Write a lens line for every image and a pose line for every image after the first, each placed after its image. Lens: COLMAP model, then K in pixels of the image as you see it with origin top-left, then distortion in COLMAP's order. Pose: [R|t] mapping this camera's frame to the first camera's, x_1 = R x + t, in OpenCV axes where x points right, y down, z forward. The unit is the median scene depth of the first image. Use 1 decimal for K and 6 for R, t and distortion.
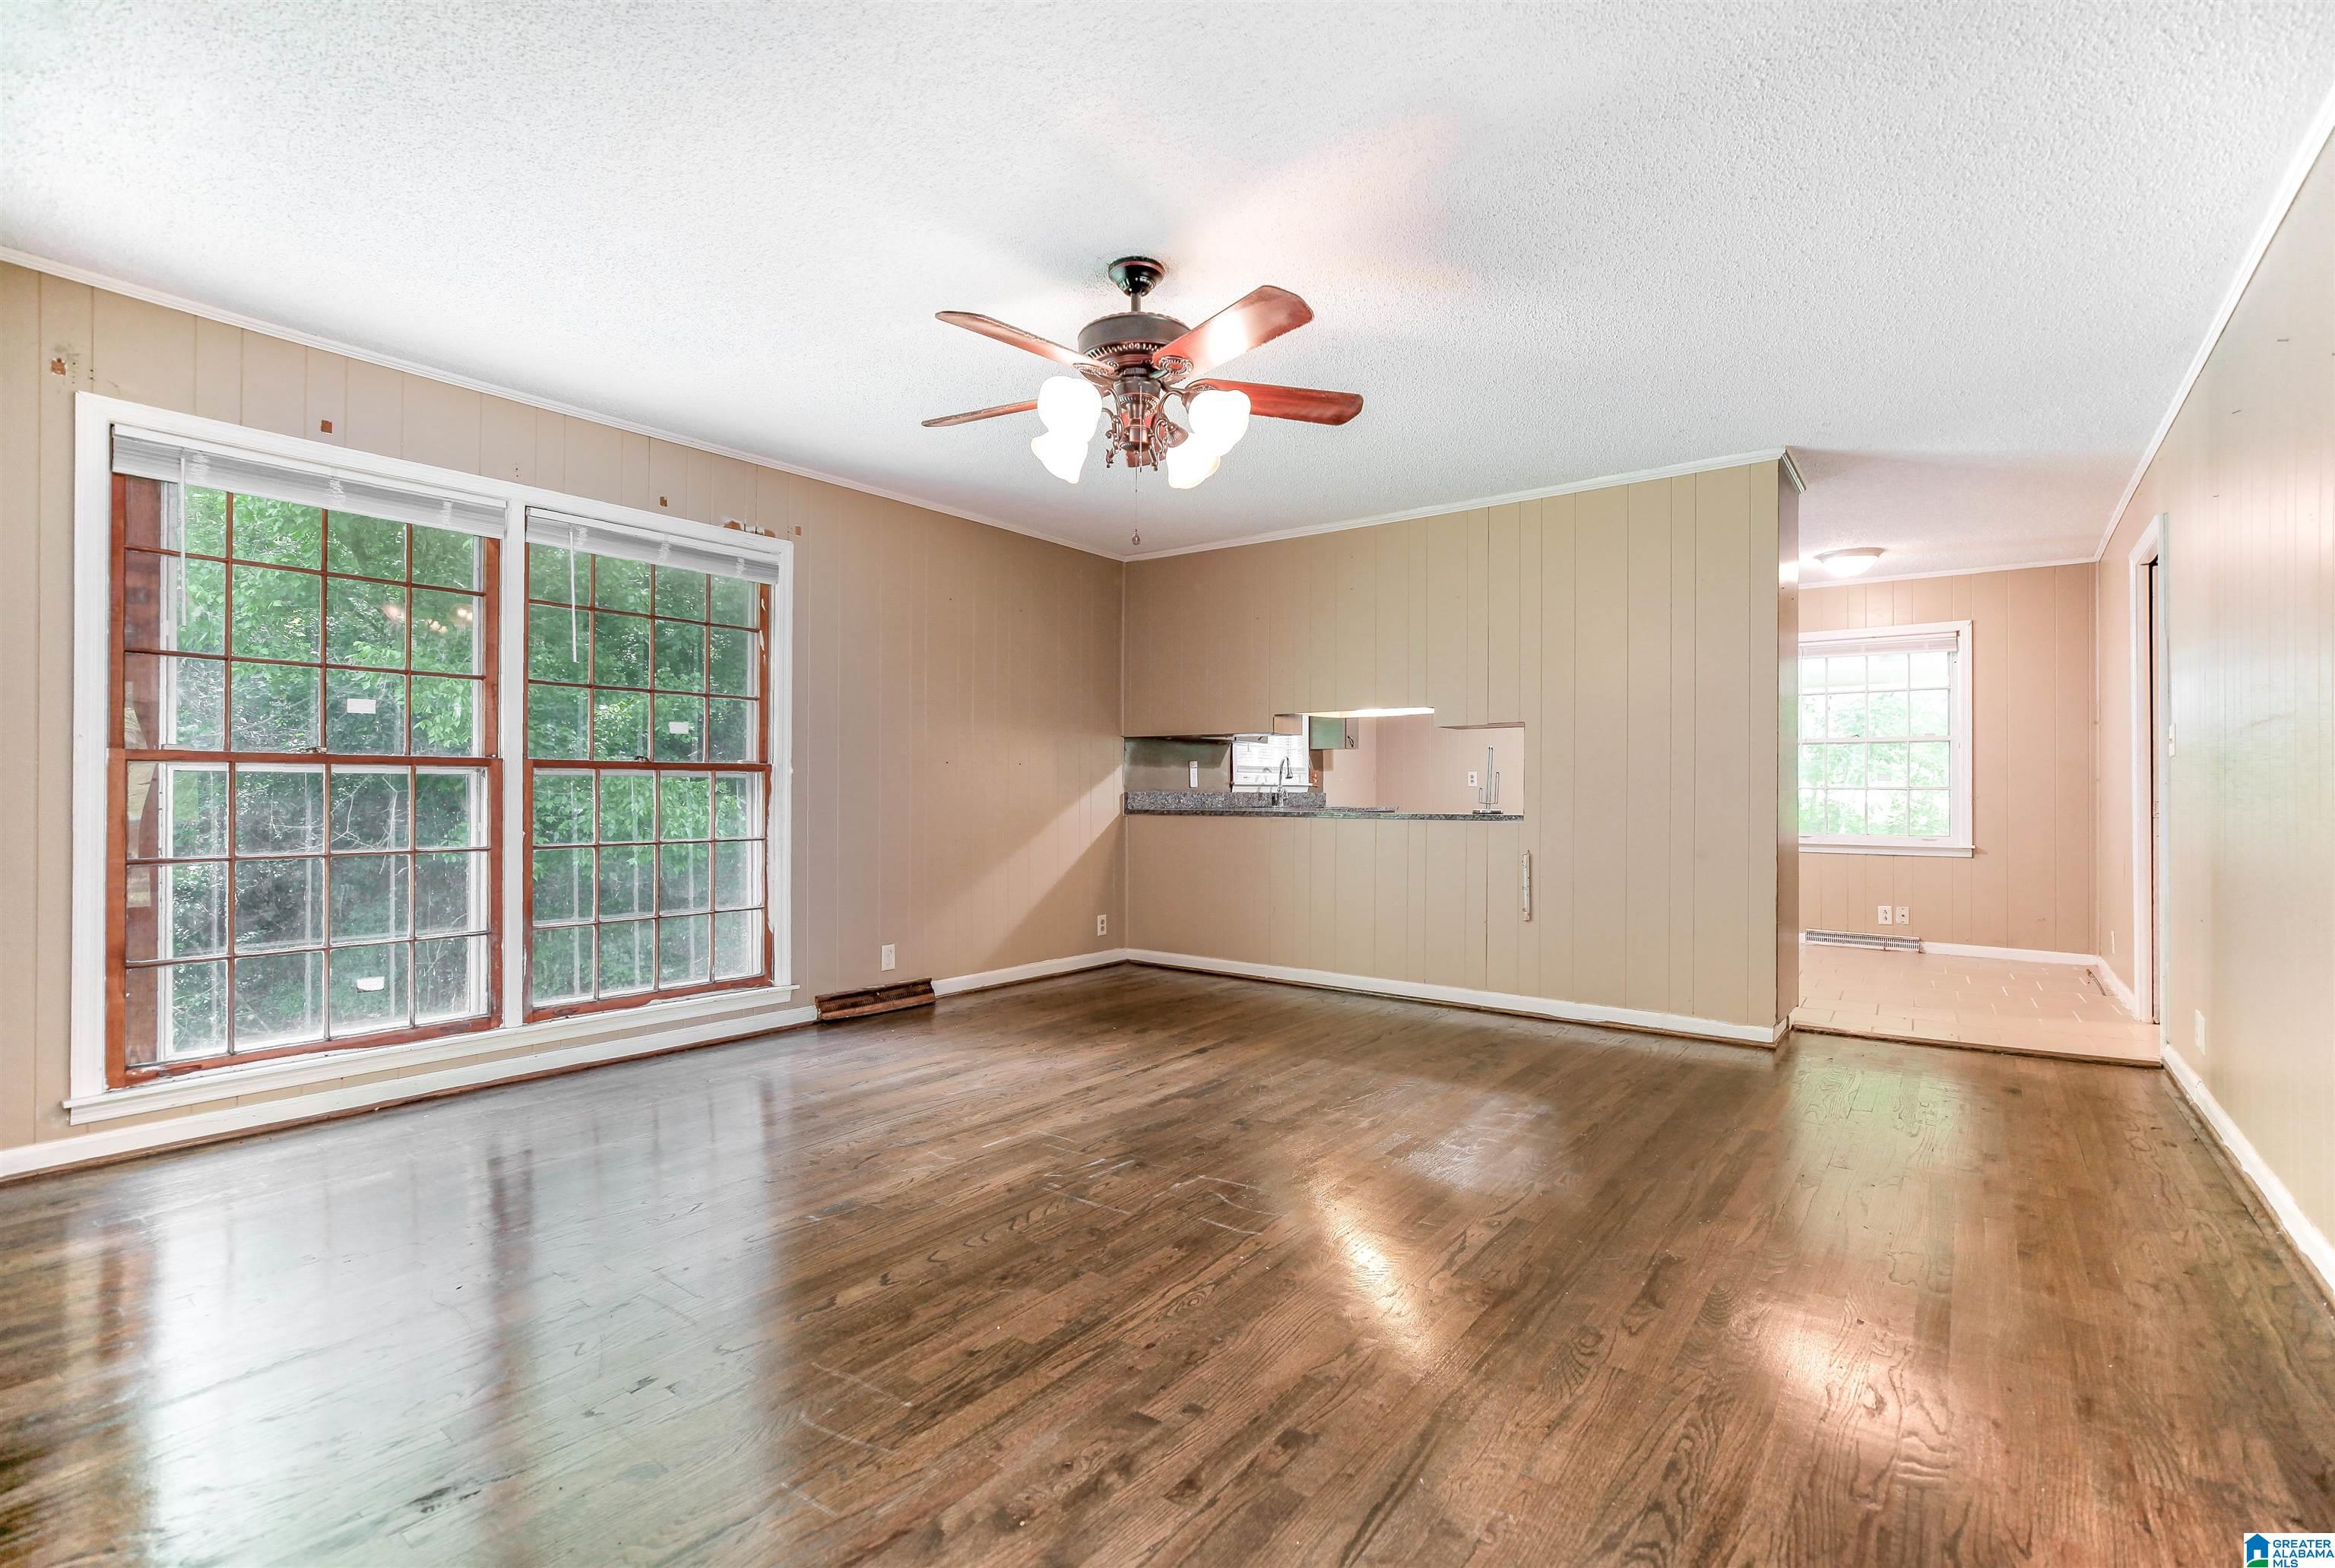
lens RADIAL K [[1075.4, 0, 1118.6], [0, 1075.4, 783.7], [0, 0, 1]] dist [-0.021666, -0.000001]
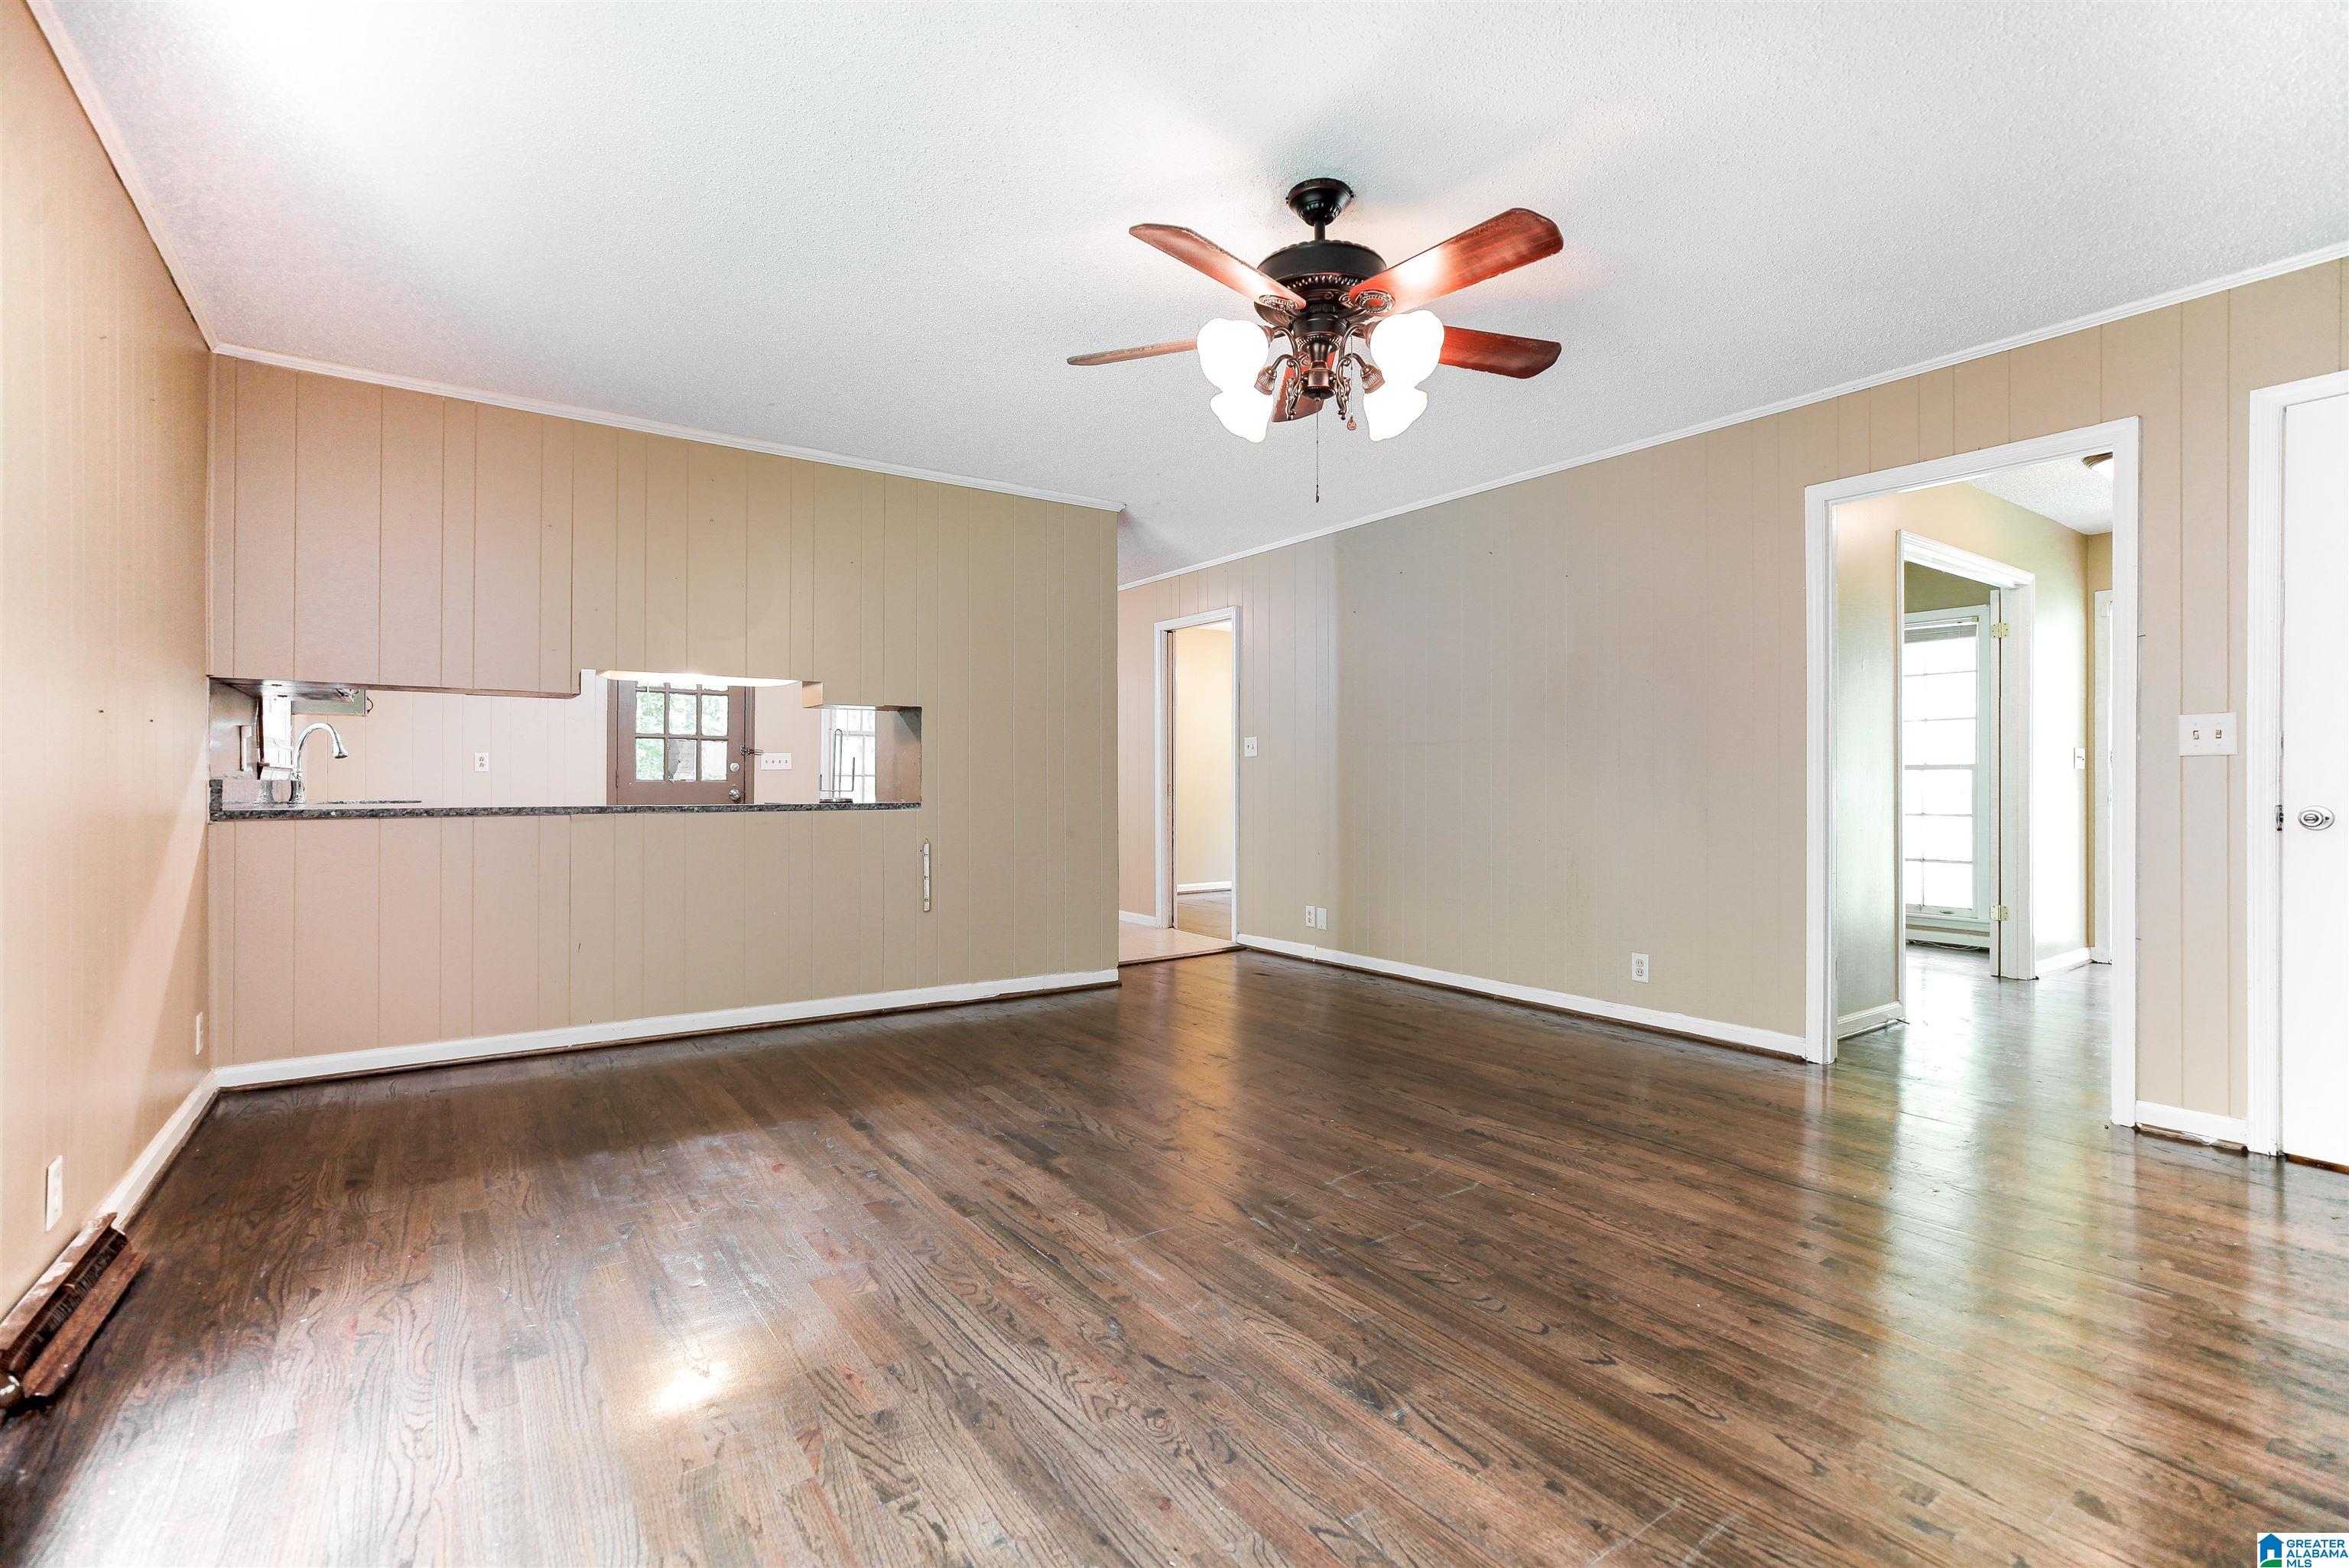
lens RADIAL K [[1069.8, 0, 1239.8], [0, 1069.8, 791.2], [0, 0, 1]] dist [-0.002553, -0.000020]
pose [[0.254078, -0.011726, 0.967113, -0.700379], [-0.009751, 0.999845, 0.014684, 0.001080], [-0.967135, -0.013161, 0.253924, 0.676022]]
